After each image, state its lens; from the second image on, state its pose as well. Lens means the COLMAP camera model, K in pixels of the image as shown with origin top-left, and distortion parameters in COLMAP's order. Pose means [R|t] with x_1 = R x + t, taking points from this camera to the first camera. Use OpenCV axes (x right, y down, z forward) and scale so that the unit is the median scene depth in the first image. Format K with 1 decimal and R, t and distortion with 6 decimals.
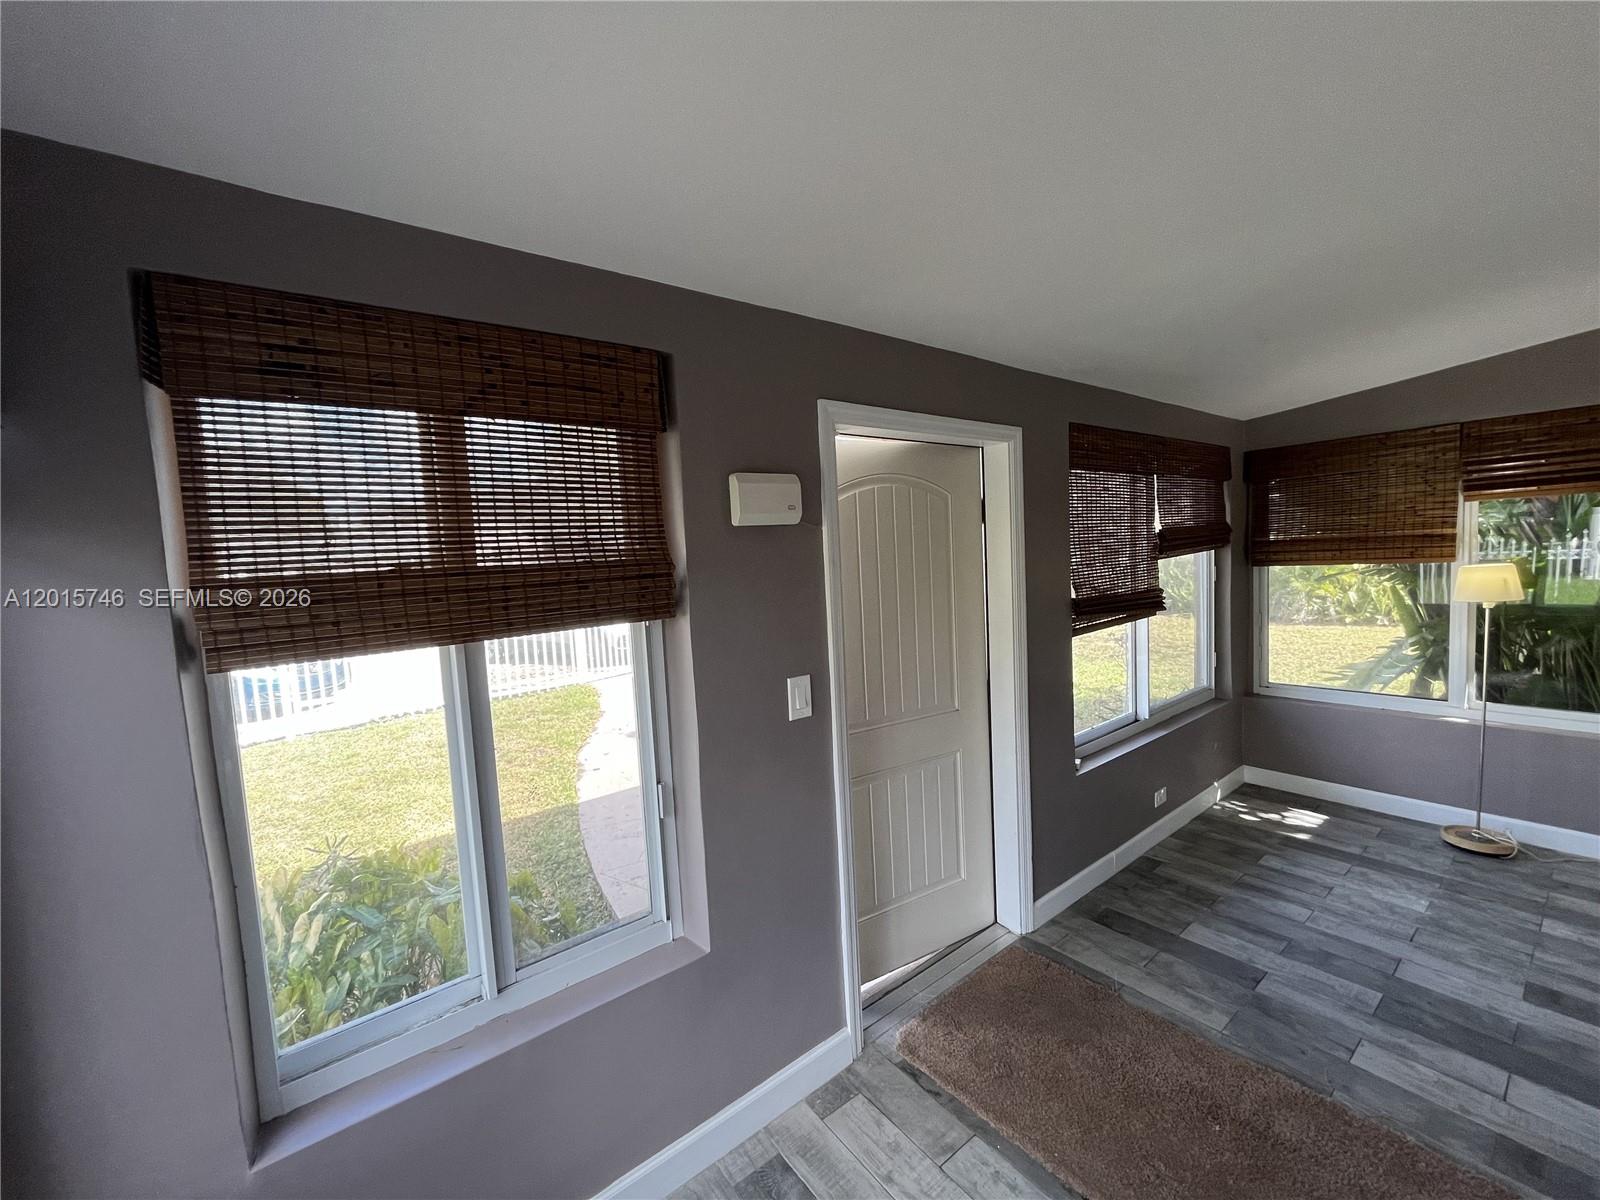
lens RADIAL K [[643.5, 0, 796.6], [0, 643.5, 599.2], [0, 0, 1]] dist [-0.003941, 0.000107]
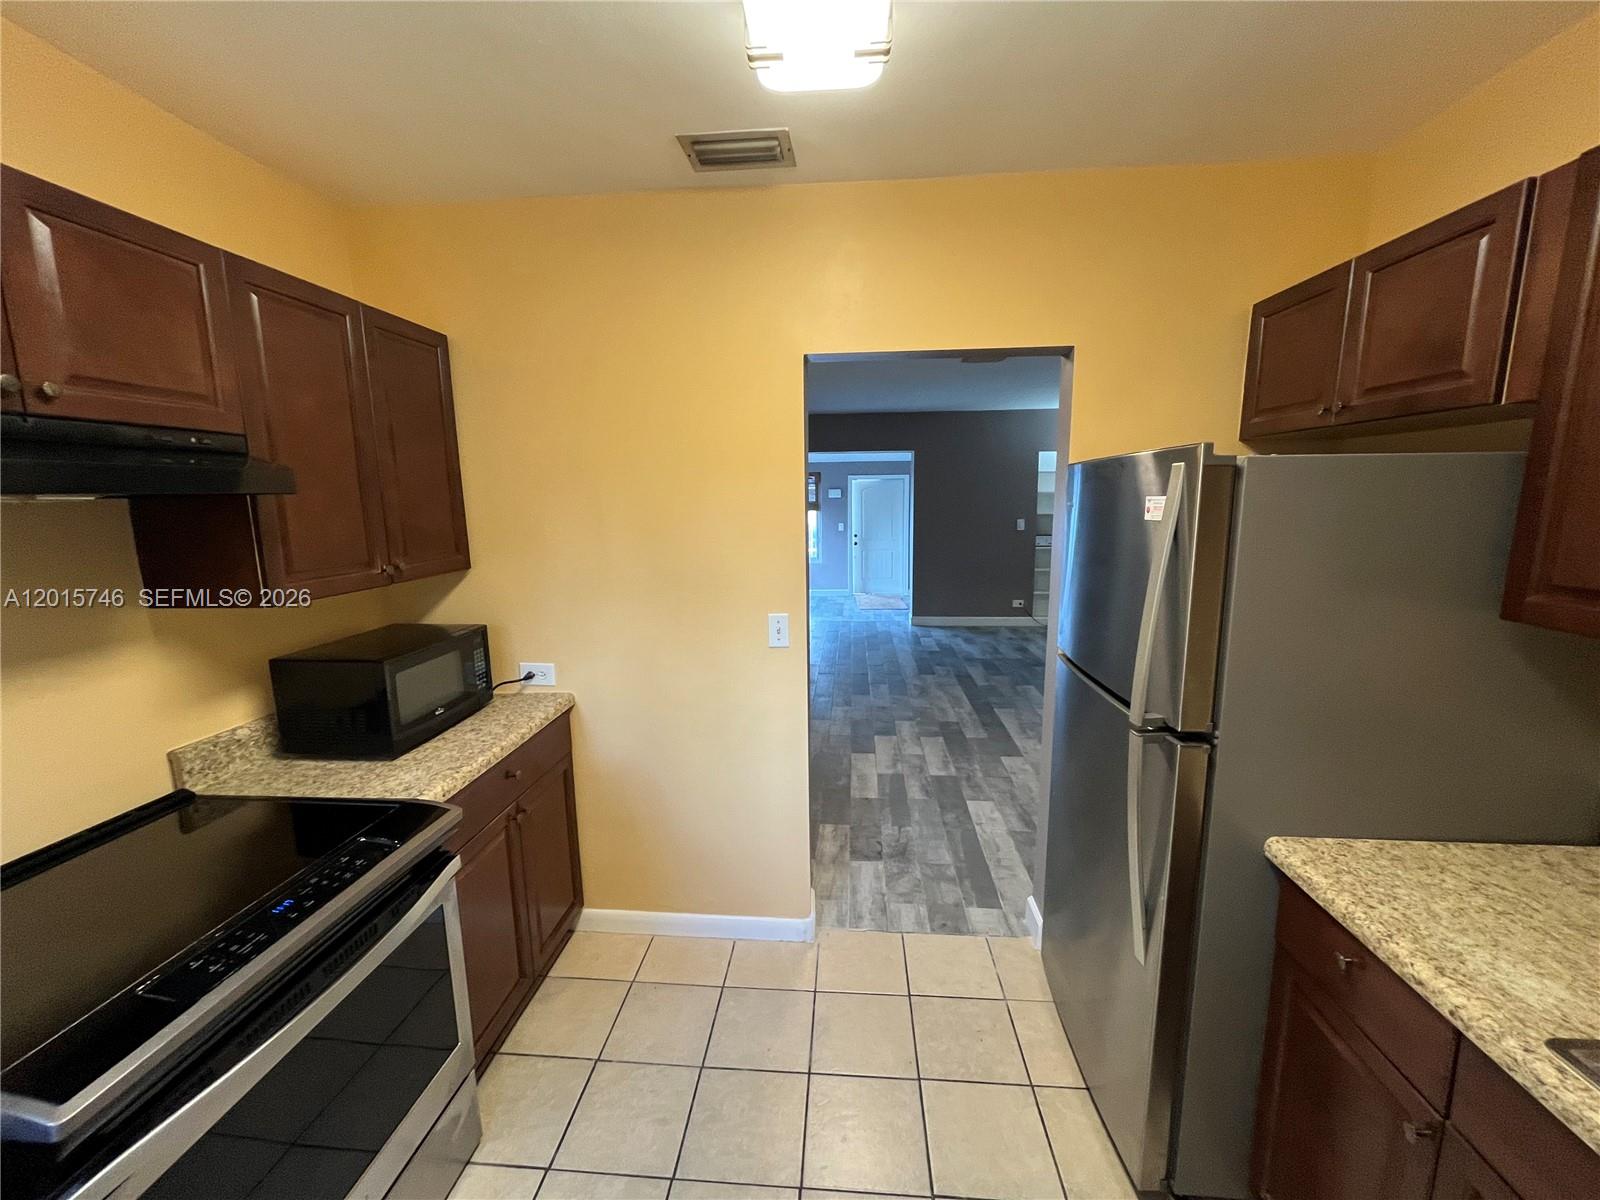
lens RADIAL K [[643.5, 0, 796.6], [0, 643.5, 599.2], [0, 0, 1]] dist [-0.003941, 0.000107]
pose [[0.736496, 0.145151, -0.660685, 2.533526], [-0.071578, 0.987946, 0.137258, 0.018724], [0.672644, -0.053799, 0.738008, -2.518832]]
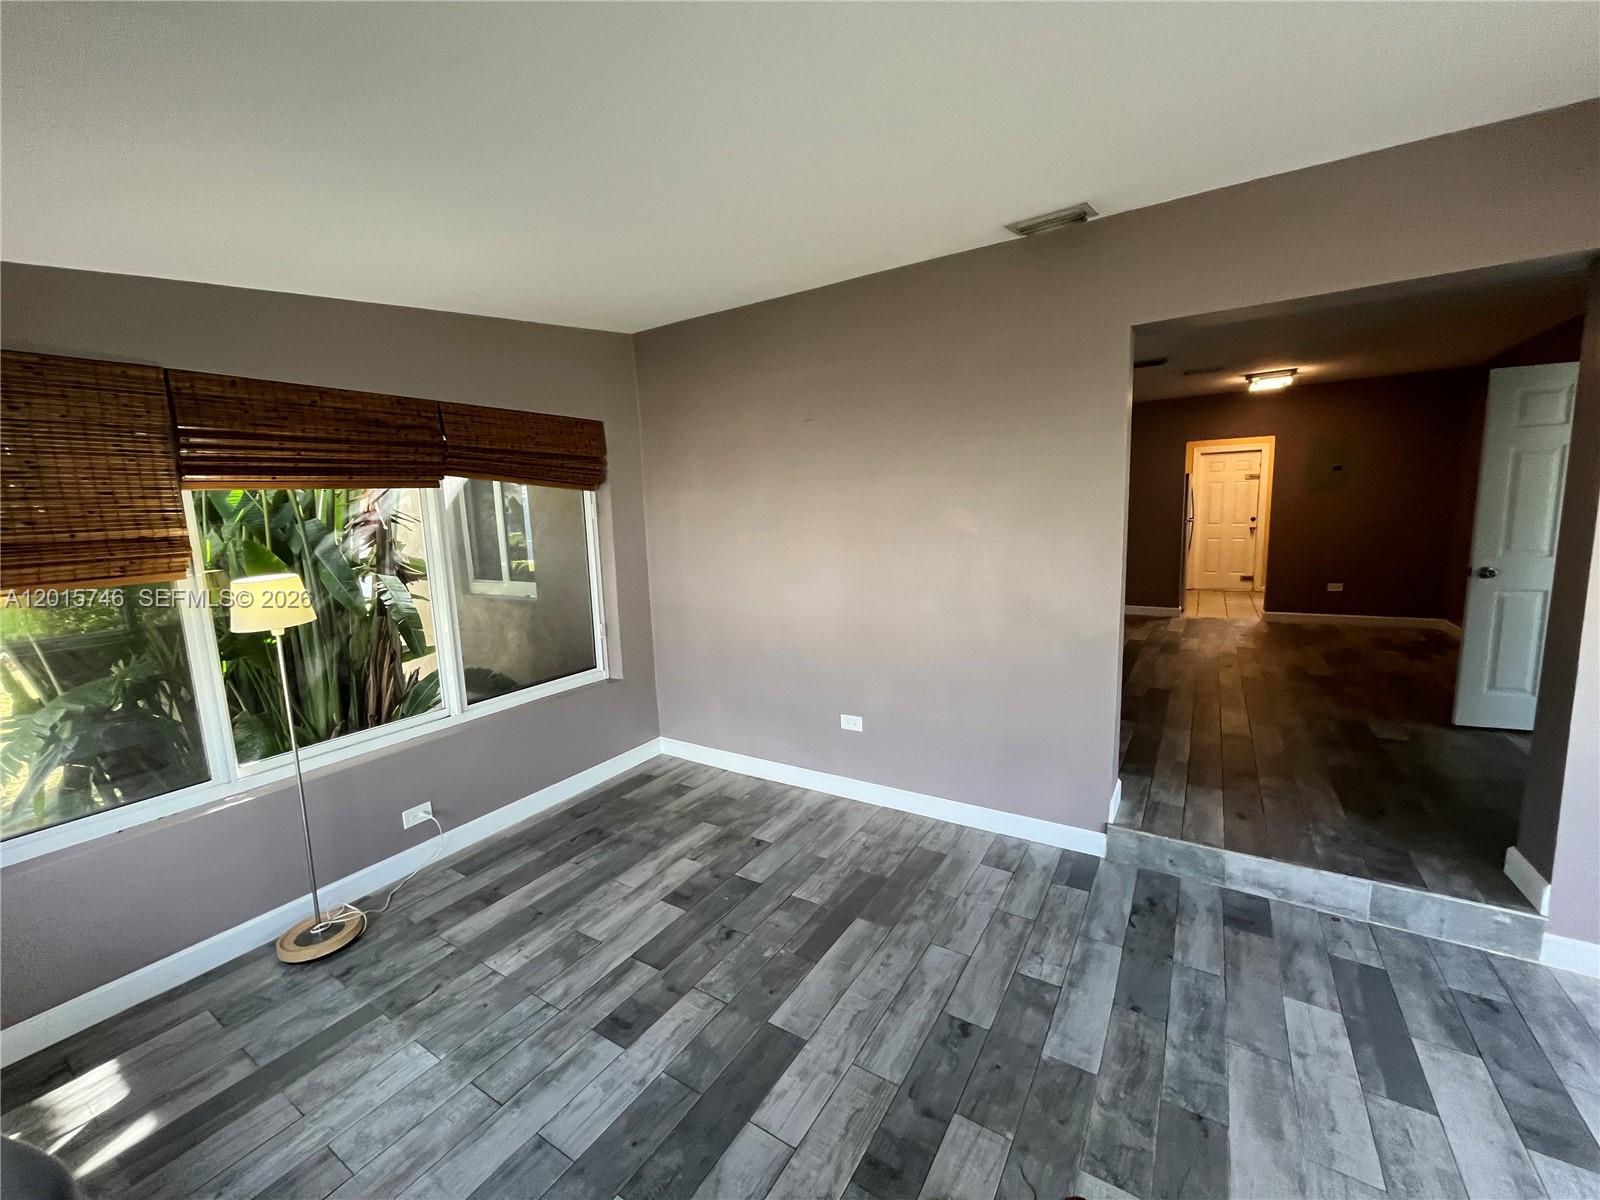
lens RADIAL K [[643.5, 0, 796.6], [0, 643.5, 599.2], [0, 0, 1]] dist [-0.003941, 0.000107]
pose [[-0.338881, -0.071761, 0.938089, 0.210653], [0.120442, 0.985574, 0.118903, -0.048383], [-0.933088, 0.153279, -0.325349, 0.759173]]
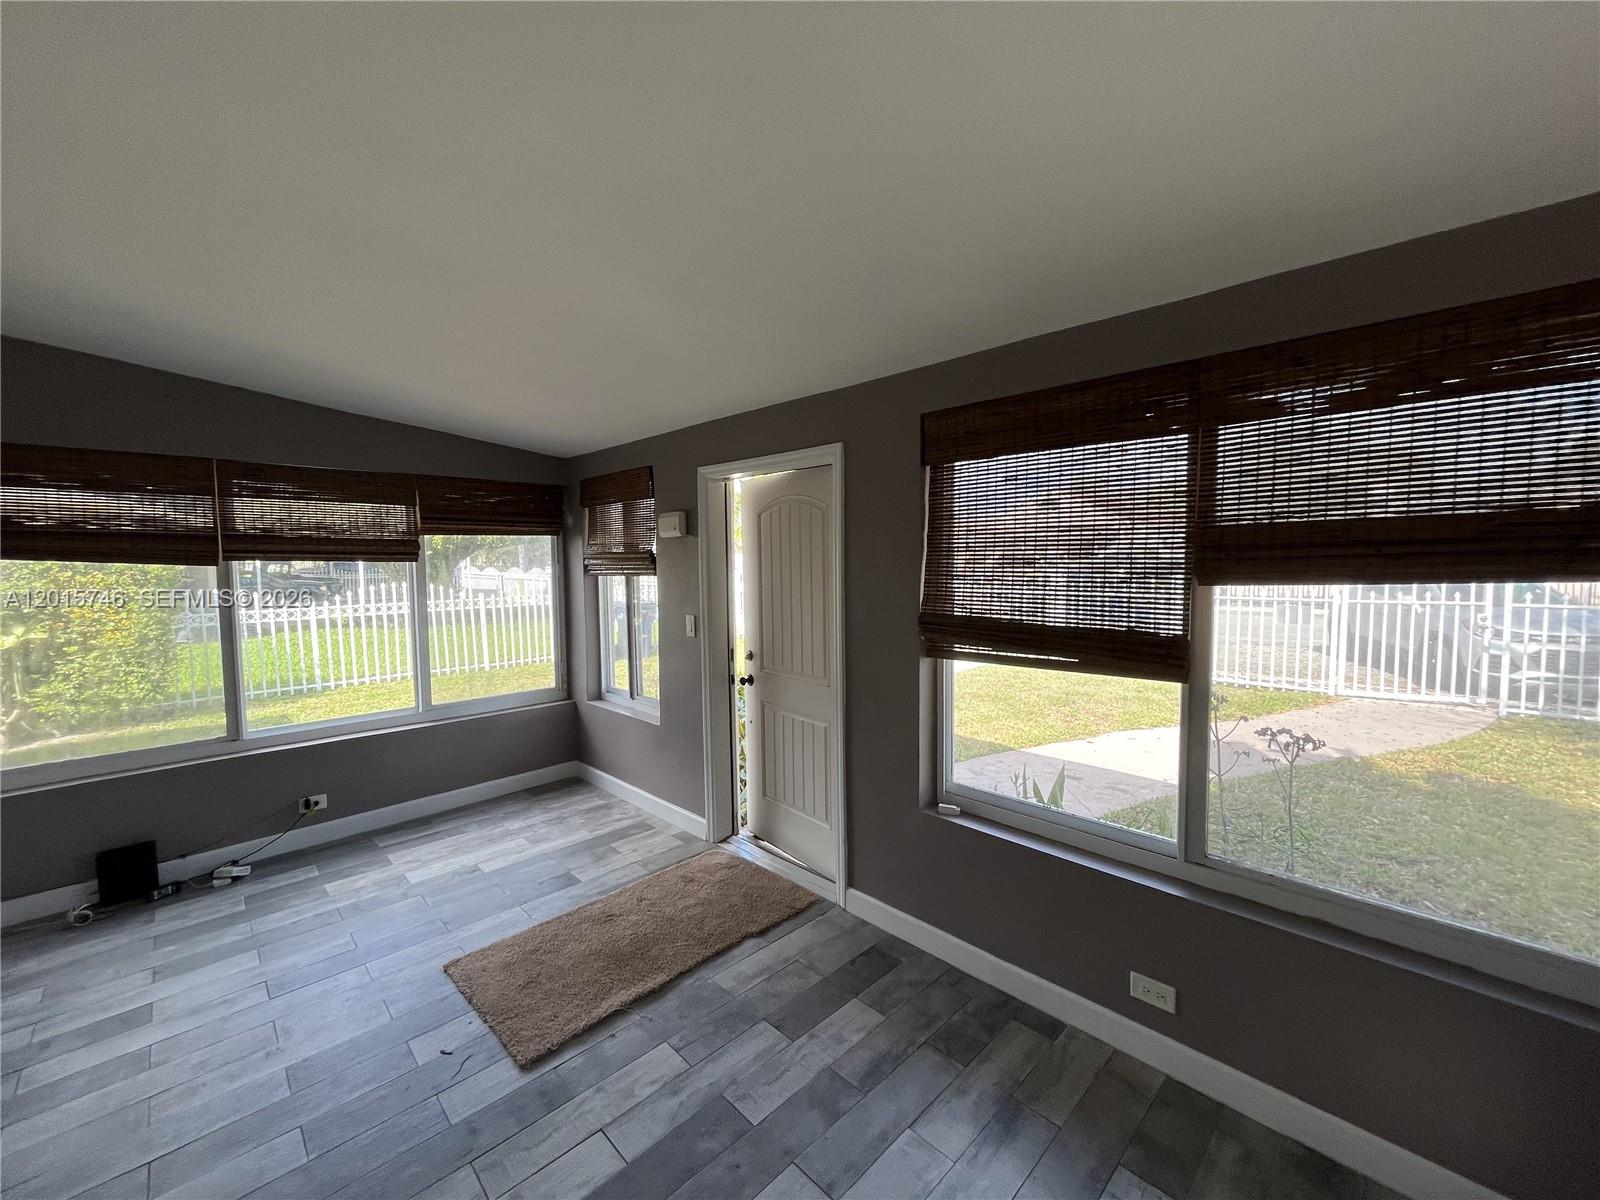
lens RADIAL K [[643.5, 0, 796.6], [0, 643.5, 599.2], [0, 0, 1]] dist [-0.003941, 0.000107]
pose [[0.116584, 0.113954, -0.986622, 1.315876], [-0.070106, 0.991862, 0.106275, -0.103379], [0.990703, 0.056778, 0.123624, 0.733068]]
